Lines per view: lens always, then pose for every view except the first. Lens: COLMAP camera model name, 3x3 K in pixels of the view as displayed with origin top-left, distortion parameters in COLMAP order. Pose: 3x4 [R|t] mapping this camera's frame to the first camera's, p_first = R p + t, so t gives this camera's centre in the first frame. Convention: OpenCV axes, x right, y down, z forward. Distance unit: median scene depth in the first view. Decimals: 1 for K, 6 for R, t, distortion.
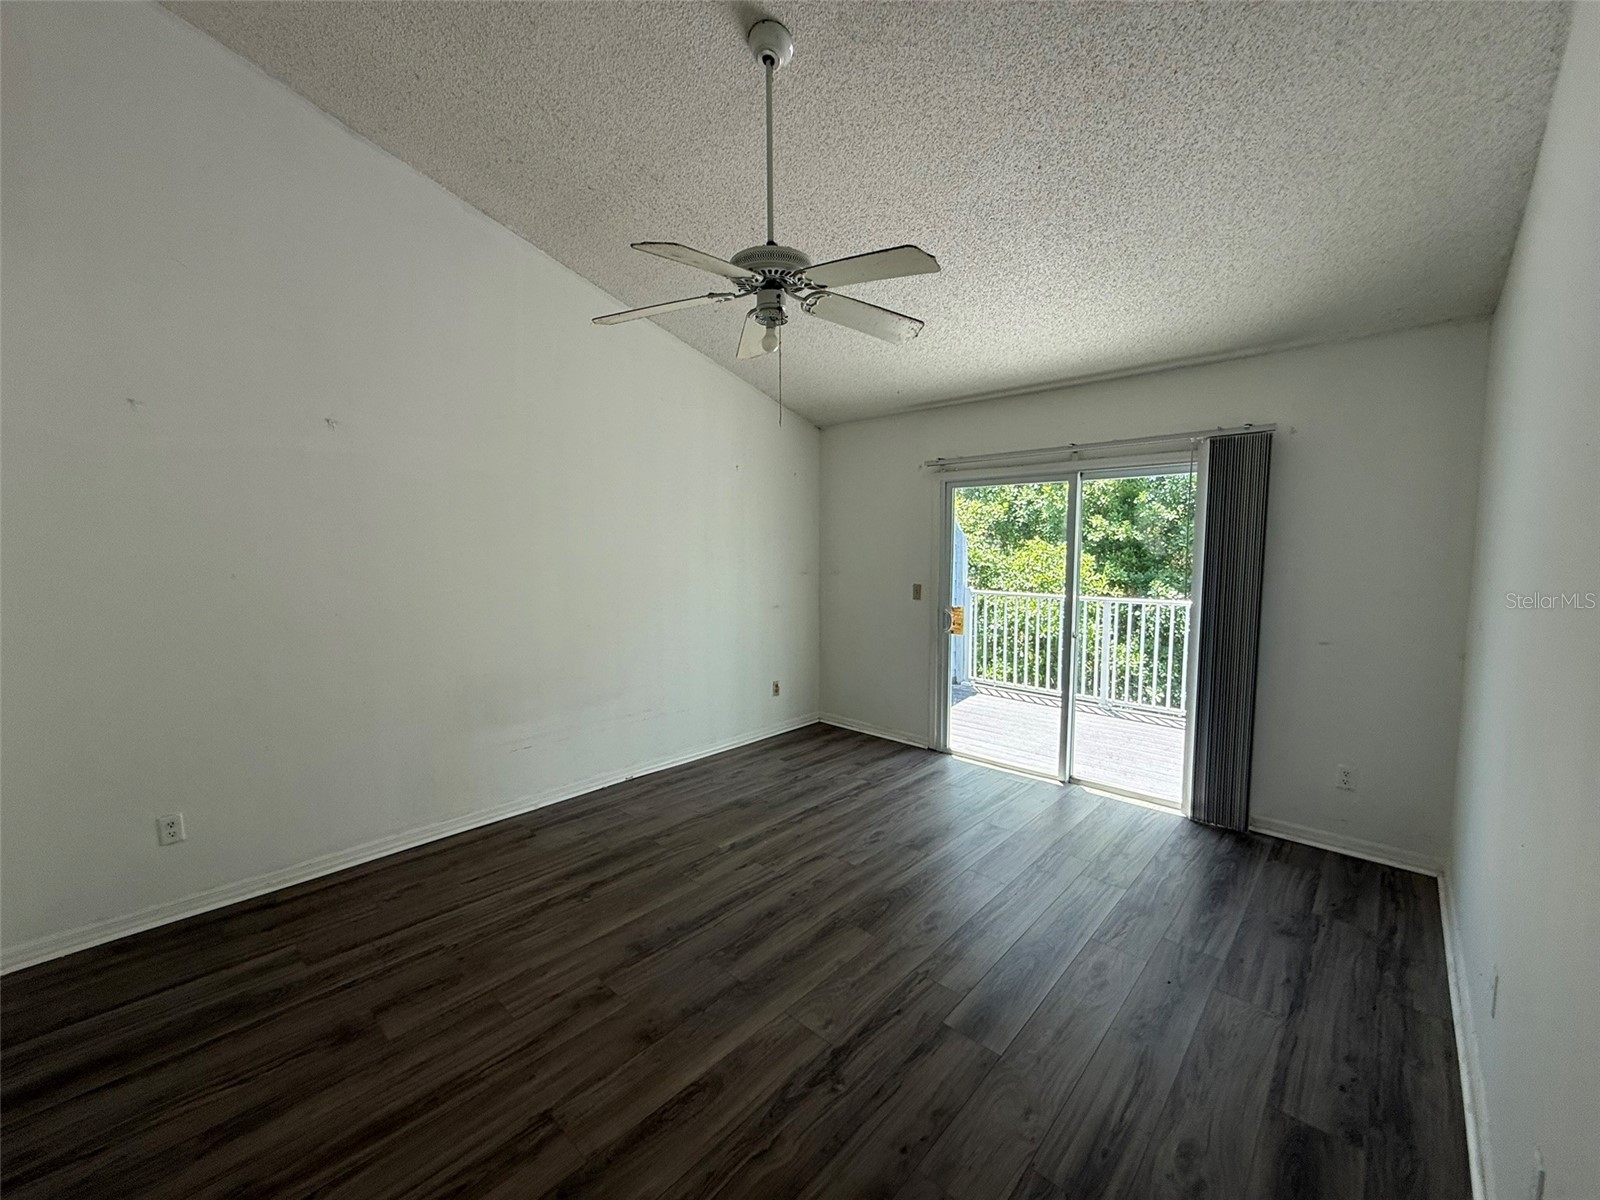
lens RADIAL K [[640.3, 0, 800.0], [0, 640.3, 600.0], [0, 0, 1]] dist [0.009933, -0.000010]
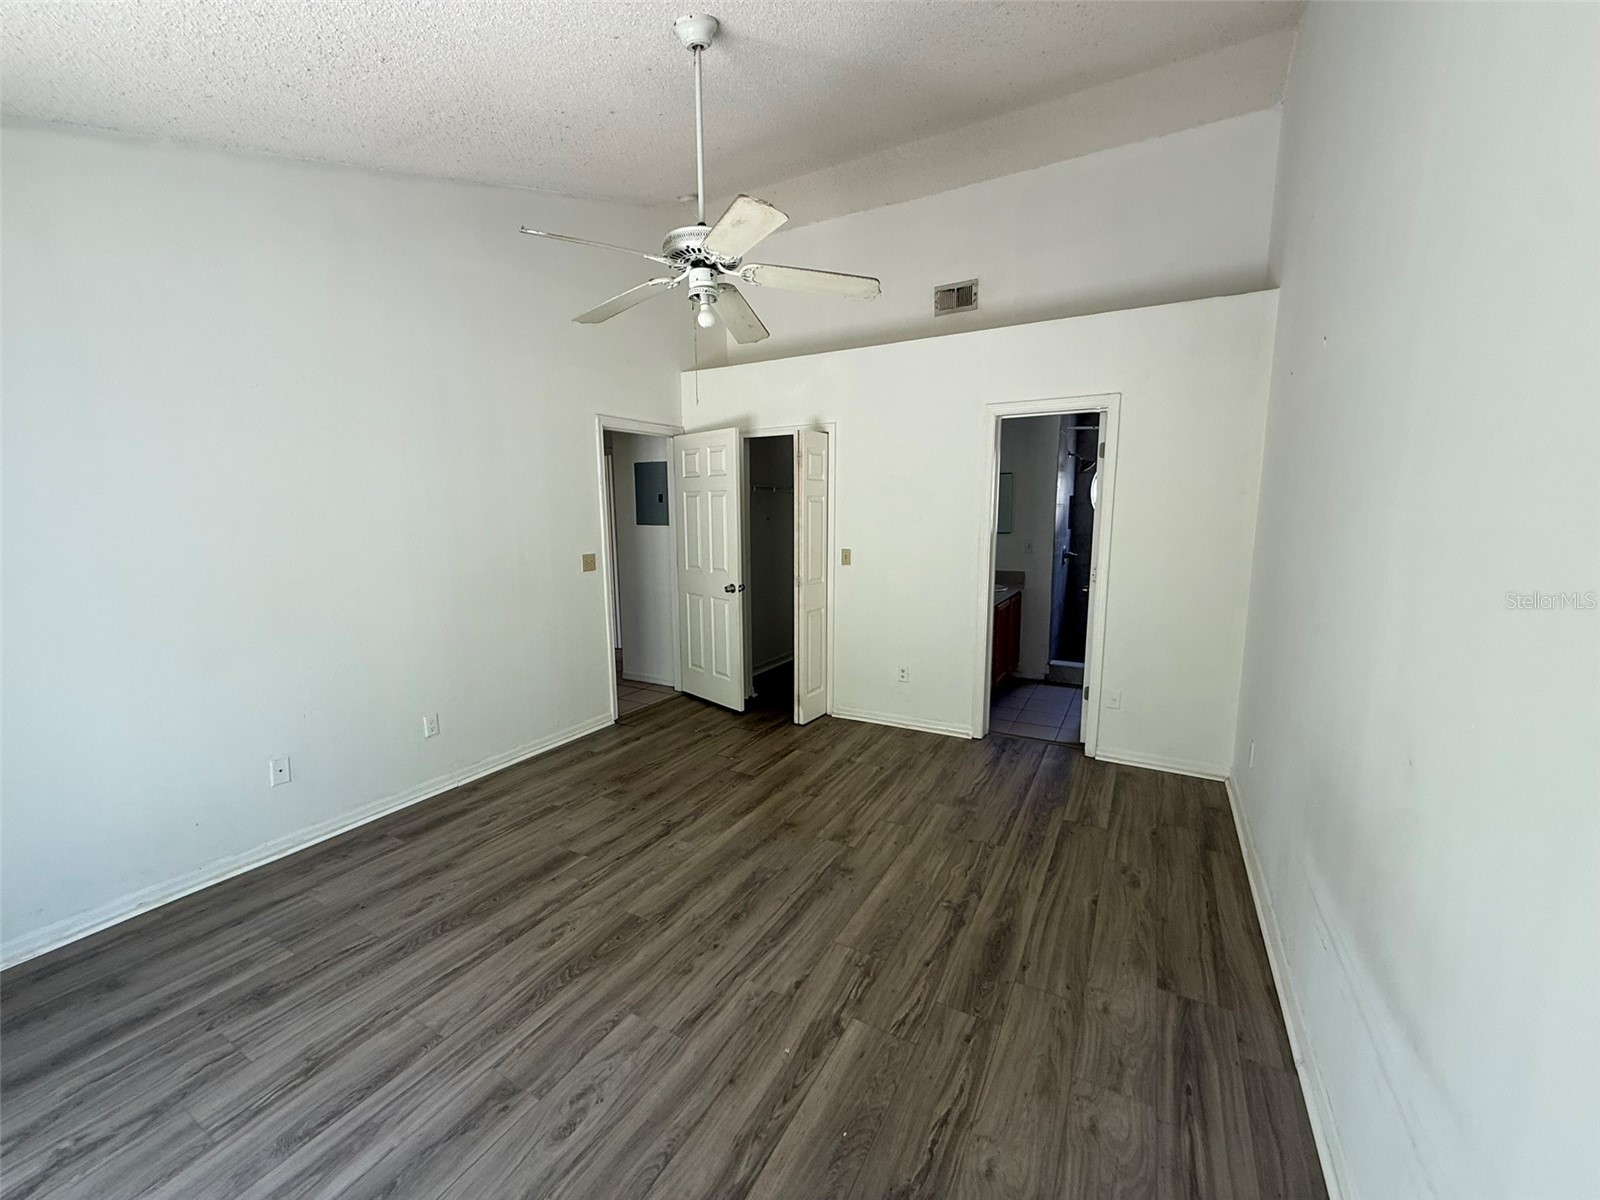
lens RADIAL K [[640.3, 0, 800.0], [0, 640.3, 600.0], [0, 0, 1]] dist [0.009933, -0.000010]
pose [[-0.970265, 0.048573, -0.237120, 0.058117], [-0.007805, 0.972869, 0.231224, -0.156441], [0.241918, 0.226200, -0.943562, 1.694845]]
